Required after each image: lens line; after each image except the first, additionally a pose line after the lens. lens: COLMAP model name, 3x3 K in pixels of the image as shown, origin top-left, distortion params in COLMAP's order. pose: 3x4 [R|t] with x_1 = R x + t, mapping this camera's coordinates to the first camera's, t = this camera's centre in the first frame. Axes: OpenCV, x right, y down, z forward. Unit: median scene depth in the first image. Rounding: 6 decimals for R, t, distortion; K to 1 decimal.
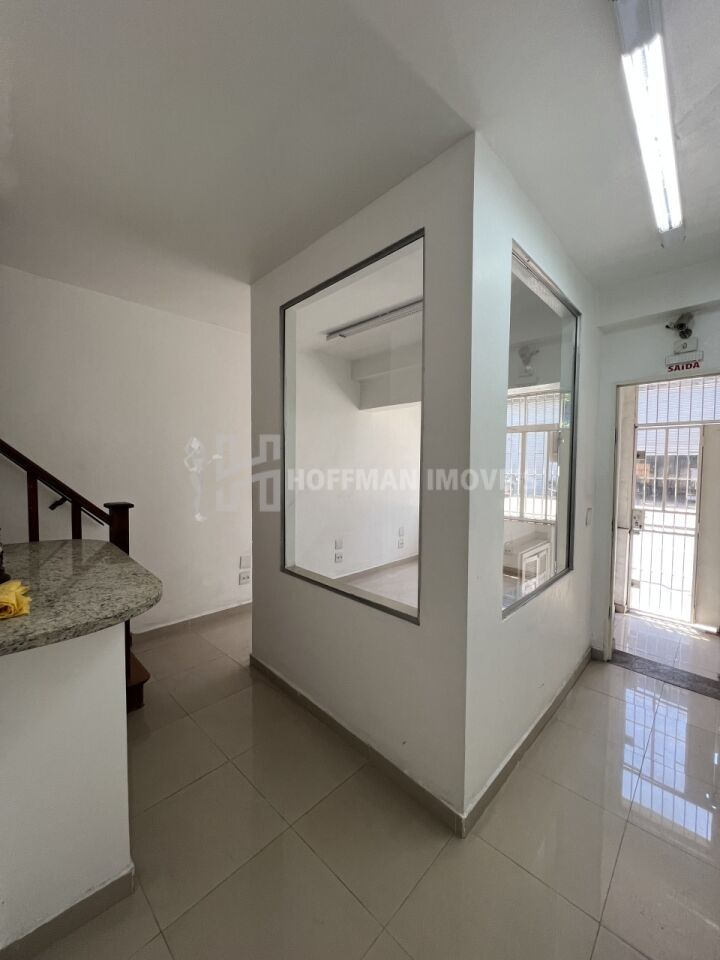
lens RADIAL K [[387.6, 0, 356.0], [0, 387.6, 481.3], [0, 0, 1]] dist [0.001153, 0.000528]
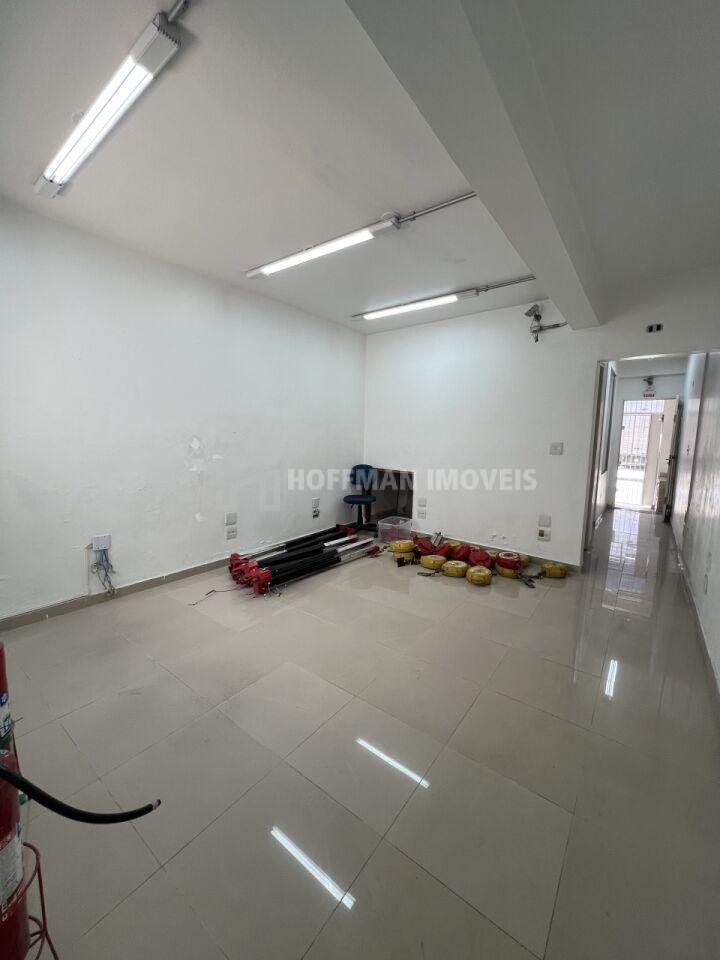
lens RADIAL K [[387.6, 0, 356.0], [0, 387.6, 481.3], [0, 0, 1]] dist [0.001153, 0.000528]
pose [[0.994023, -0.005677, 0.109025, -1.486311], [-0.002734, 0.997039, 0.076850, 0.101720], [-0.109138, -0.076689, 0.991064, -1.508585]]
